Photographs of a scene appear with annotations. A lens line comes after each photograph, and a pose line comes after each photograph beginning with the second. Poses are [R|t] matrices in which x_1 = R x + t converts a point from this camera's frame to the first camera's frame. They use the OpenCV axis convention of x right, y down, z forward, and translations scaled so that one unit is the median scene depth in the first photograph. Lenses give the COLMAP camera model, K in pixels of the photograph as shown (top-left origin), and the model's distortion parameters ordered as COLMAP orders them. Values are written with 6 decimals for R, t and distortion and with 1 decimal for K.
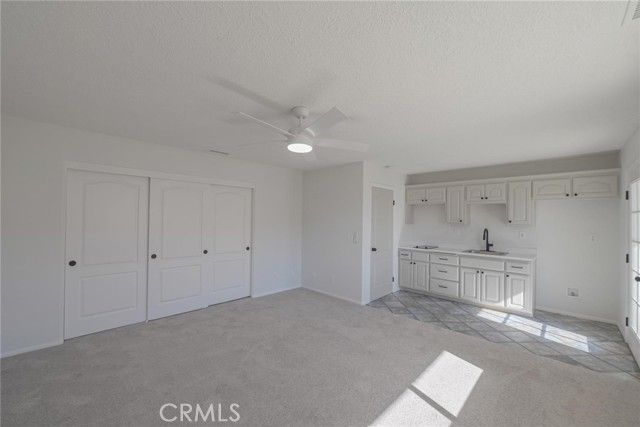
lens RADIAL K [[254.3, 0, 320.5], [0, 254.3, 216.6], [0, 0, 1]] dist [-0.008619, 0.000293]
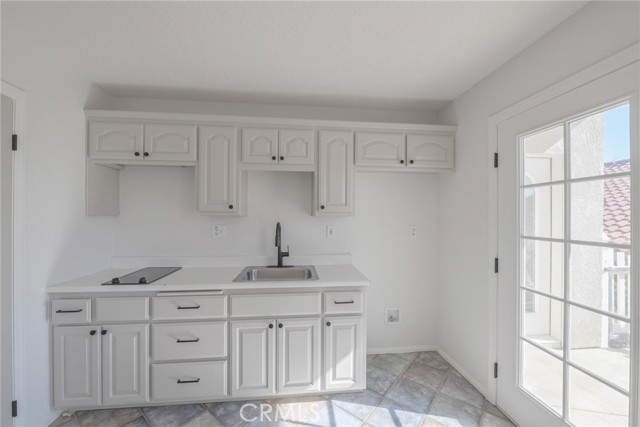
lens RADIAL K [[254.3, 0, 321.9], [0, 254.3, 213.1], [0, 0, 1]] dist [-0.008619, 0.000293]
pose [[0.636526, -0.005888, 0.771233, 0.338297], [-0.002450, 0.999950, 0.009656, 0.025110], [-0.771251, -0.008036, 0.636480, 0.643249]]
